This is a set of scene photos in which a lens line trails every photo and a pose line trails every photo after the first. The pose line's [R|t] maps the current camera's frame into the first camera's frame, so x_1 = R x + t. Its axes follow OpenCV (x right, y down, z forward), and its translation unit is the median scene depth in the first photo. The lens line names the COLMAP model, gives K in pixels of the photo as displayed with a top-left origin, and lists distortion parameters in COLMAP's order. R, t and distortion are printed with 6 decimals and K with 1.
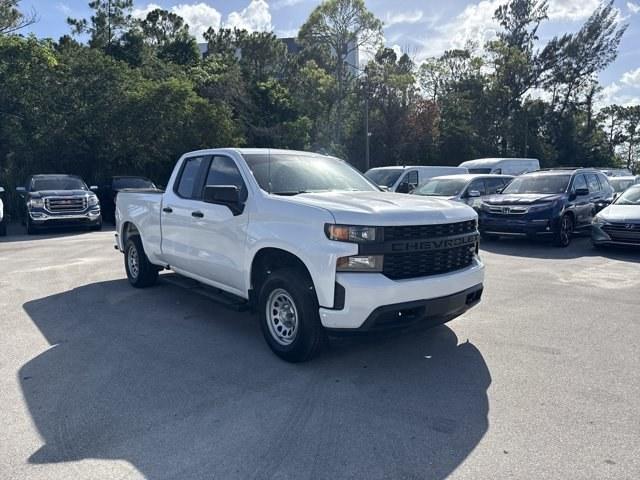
lens RADIAL K [[450.3, 0, 323.2], [0, 450.3, 237.3], [0, 0, 1]] dist [0.026057, -0.039611]
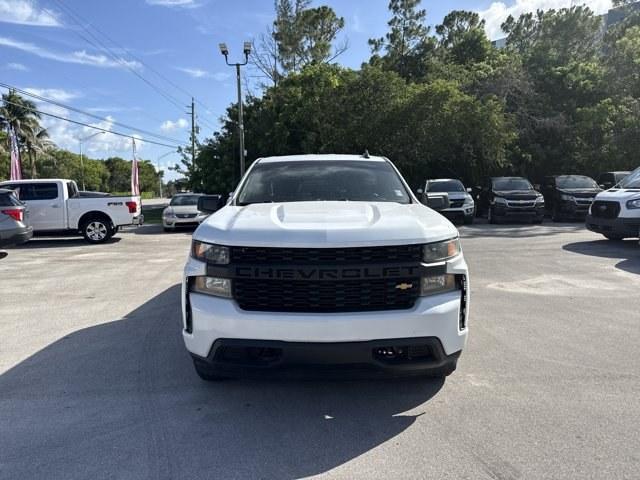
lens RADIAL K [[450.3, 0, 320.0], [0, 450.3, 241.8], [0, 0, 1]] dist [0.026057, -0.039611]
pose [[0.769193, 0.063425, -0.635861, 0.093183], [-0.057521, 0.997895, 0.029954, -0.007831], [0.636422, 0.013535, 0.771222, 0.051402]]
